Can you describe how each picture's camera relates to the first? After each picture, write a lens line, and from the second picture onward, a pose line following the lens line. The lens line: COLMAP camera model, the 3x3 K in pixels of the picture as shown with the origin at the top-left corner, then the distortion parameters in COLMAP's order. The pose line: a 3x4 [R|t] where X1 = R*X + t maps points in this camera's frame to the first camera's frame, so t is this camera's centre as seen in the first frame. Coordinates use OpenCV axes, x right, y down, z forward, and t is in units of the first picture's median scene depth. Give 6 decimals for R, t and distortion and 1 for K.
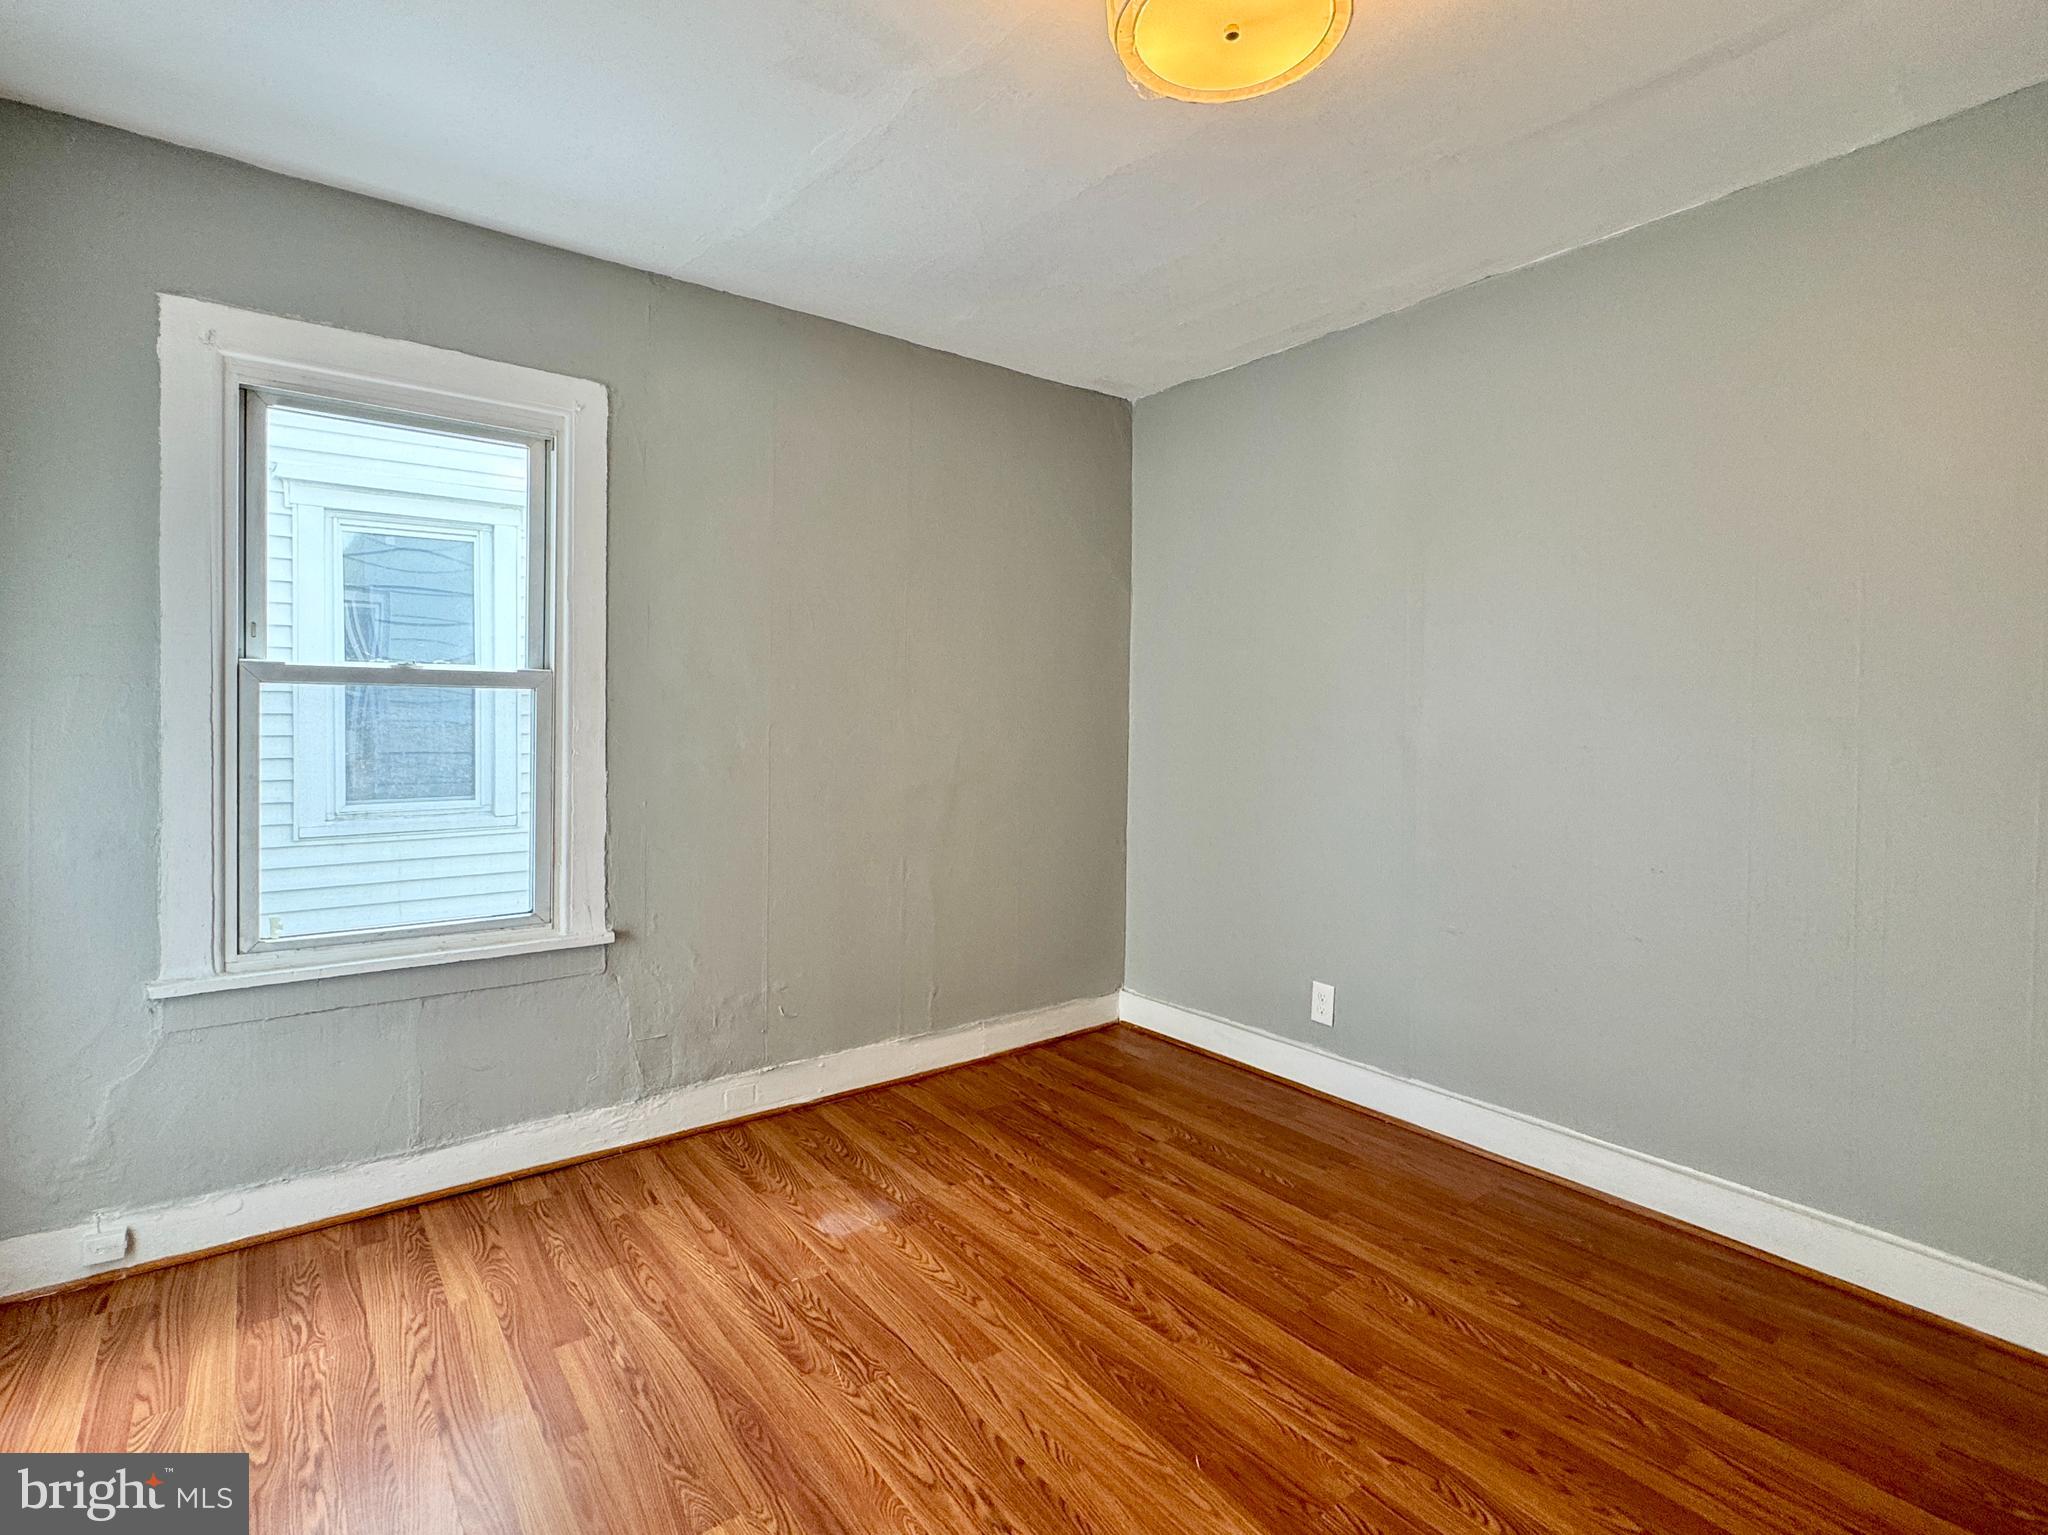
lens RADIAL K [[1017.3, 0, 1030.0], [0, 1017.3, 739.9], [0, 0, 1]] dist [0.002565, 0.000338]
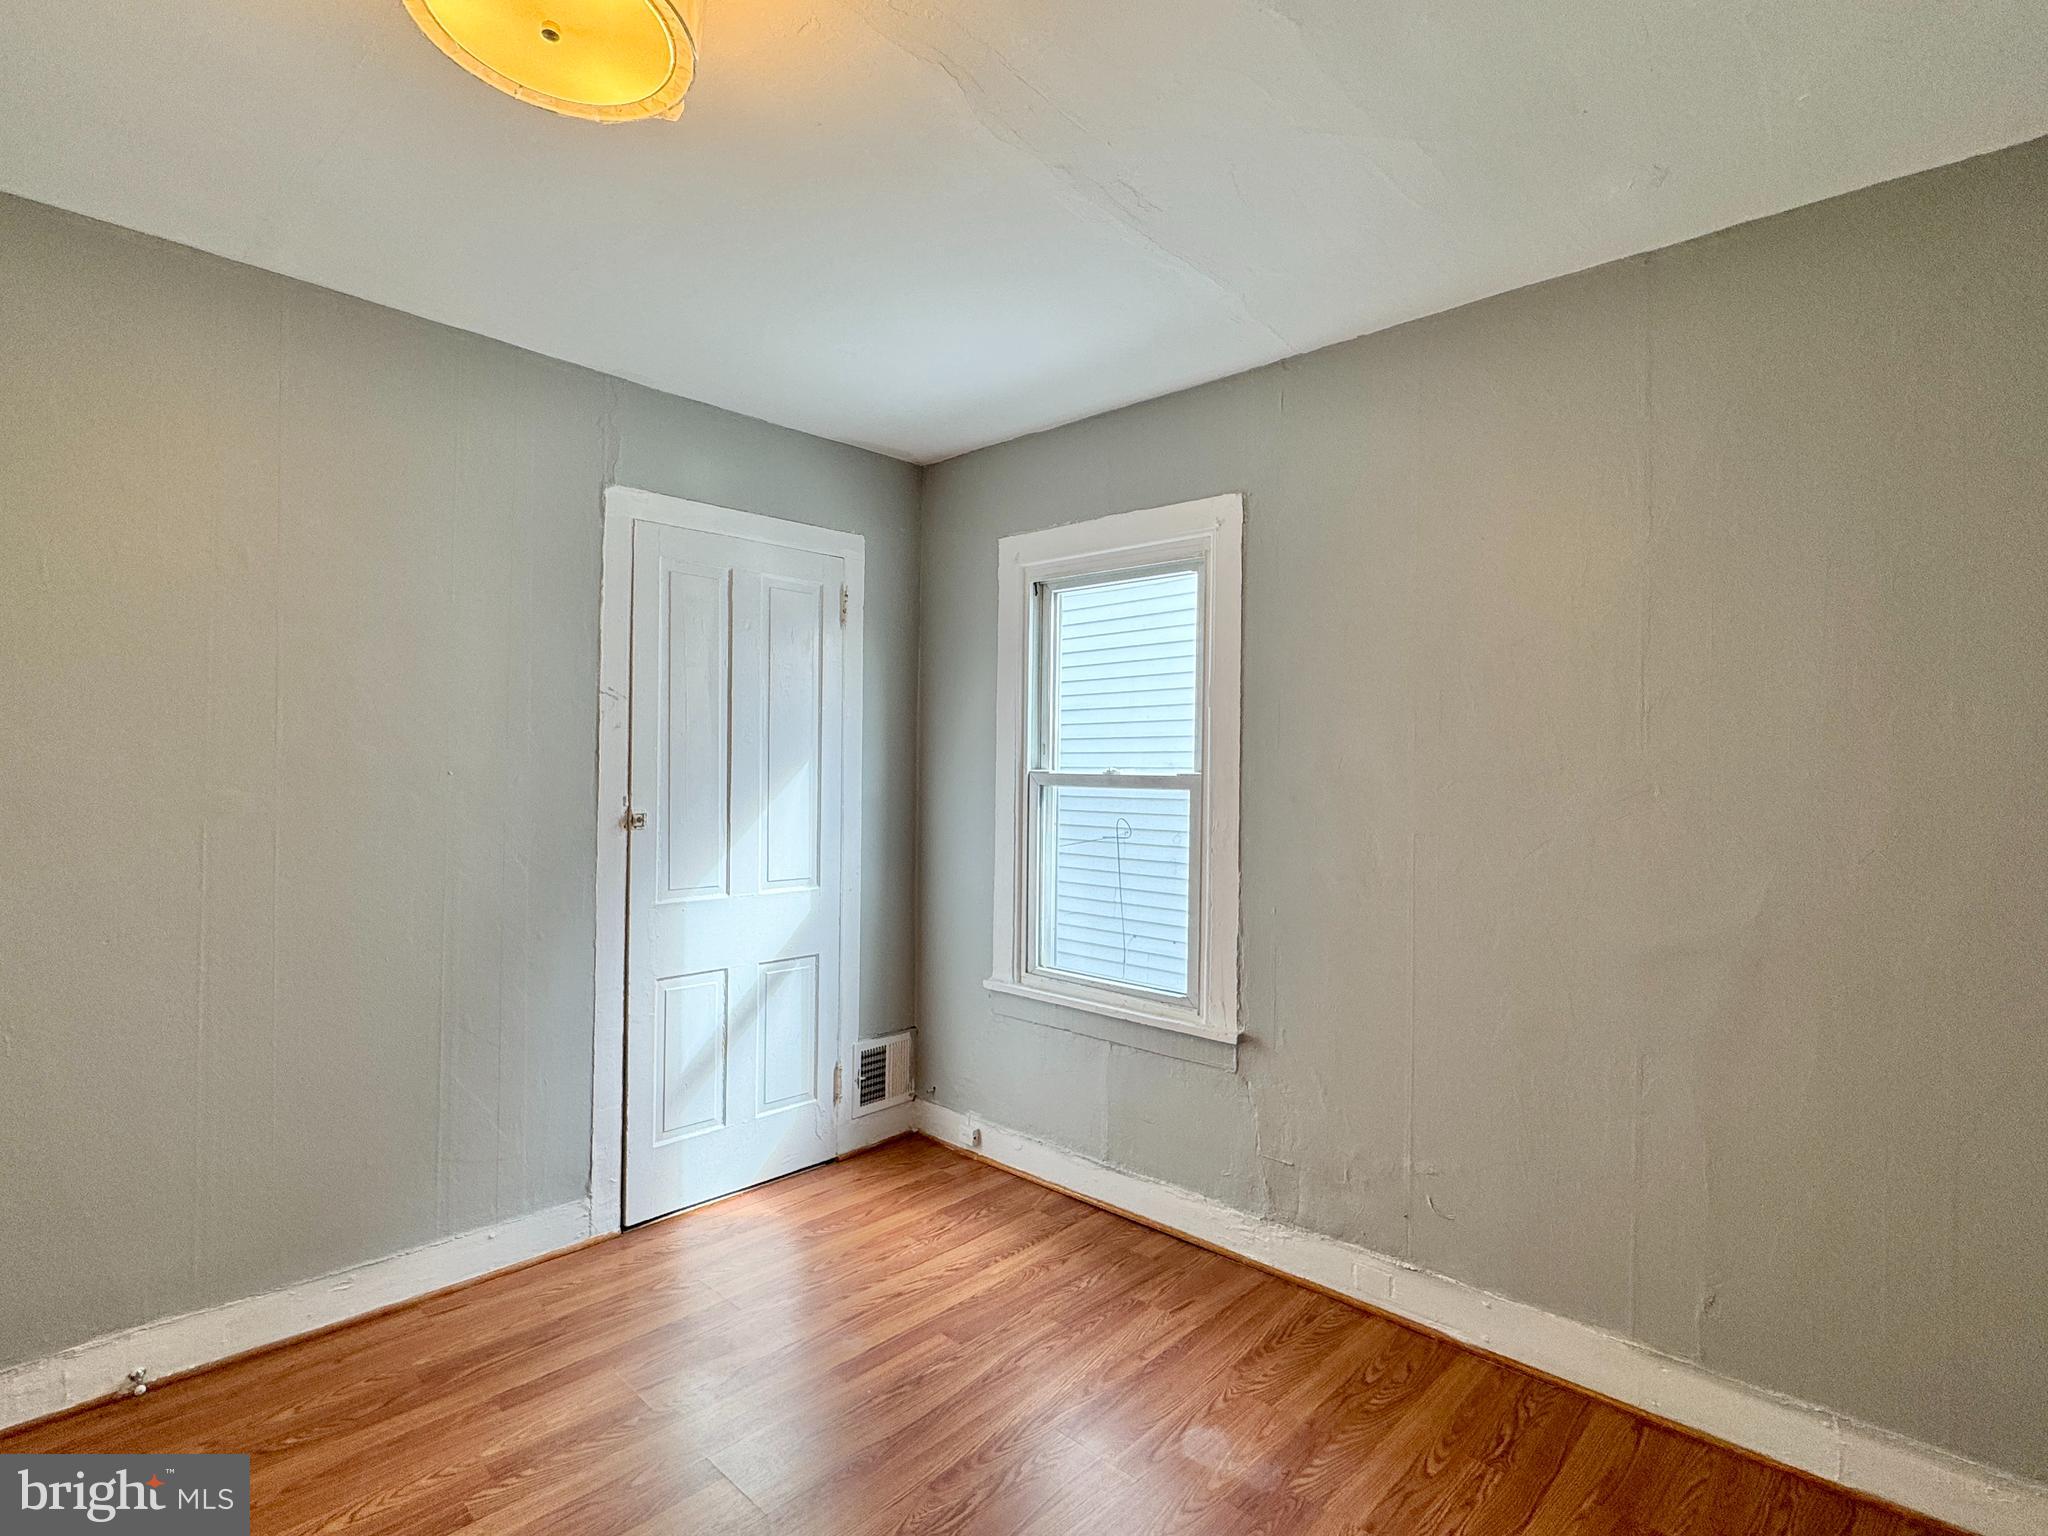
lens RADIAL K [[1024.1, 0, 1024.0], [0, 1024.1, 768.0], [0, 0, 1]] dist [-0.002346, 0.000041]
pose [[0.148293, -0.007561, -0.988915, 0.575757], [-0.035757, 0.999276, -0.013002, -0.053738], [0.988297, 0.037288, 0.147915, 0.661594]]
